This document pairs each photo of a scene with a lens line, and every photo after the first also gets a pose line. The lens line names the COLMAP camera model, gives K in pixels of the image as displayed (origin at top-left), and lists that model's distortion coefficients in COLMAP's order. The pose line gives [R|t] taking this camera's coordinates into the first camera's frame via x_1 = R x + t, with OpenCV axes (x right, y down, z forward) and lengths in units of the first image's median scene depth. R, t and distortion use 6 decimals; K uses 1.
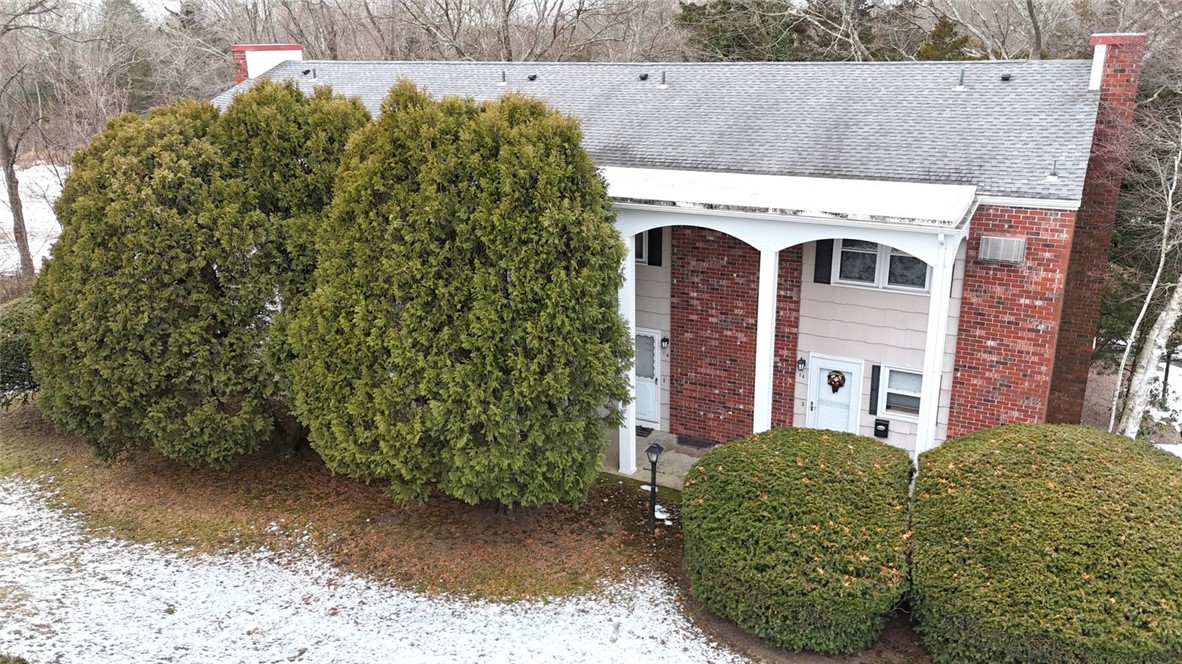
lens RADIAL K [[897.1, 0, 591.0], [0, 897.1, 332.0], [0, 0, 1]] dist [0.084276, -0.087163]
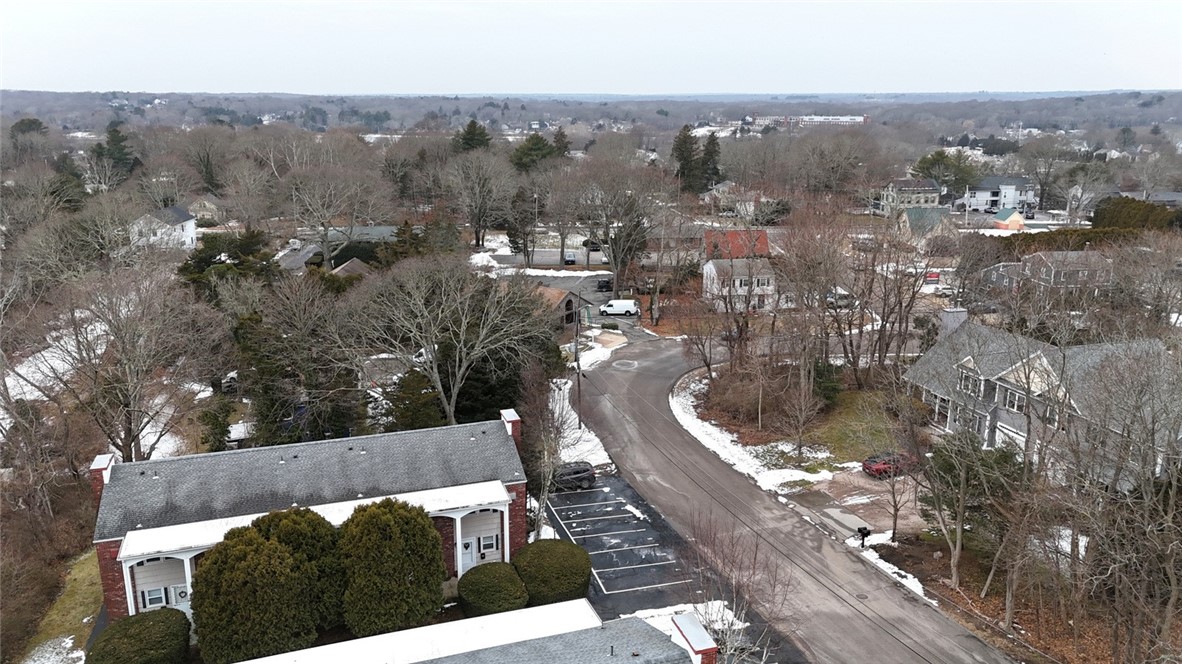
lens RADIAL K [[897.1, 0, 591.0], [0, 897.1, 332.0], [0, 0, 1]] dist [0.084276, -0.087163]
pose [[0.674569, -0.176042, 0.716915, -1.752860], [0.213731, 0.976130, 0.038588, -0.791122], [-0.706595, 0.127197, 0.696092, -1.772865]]
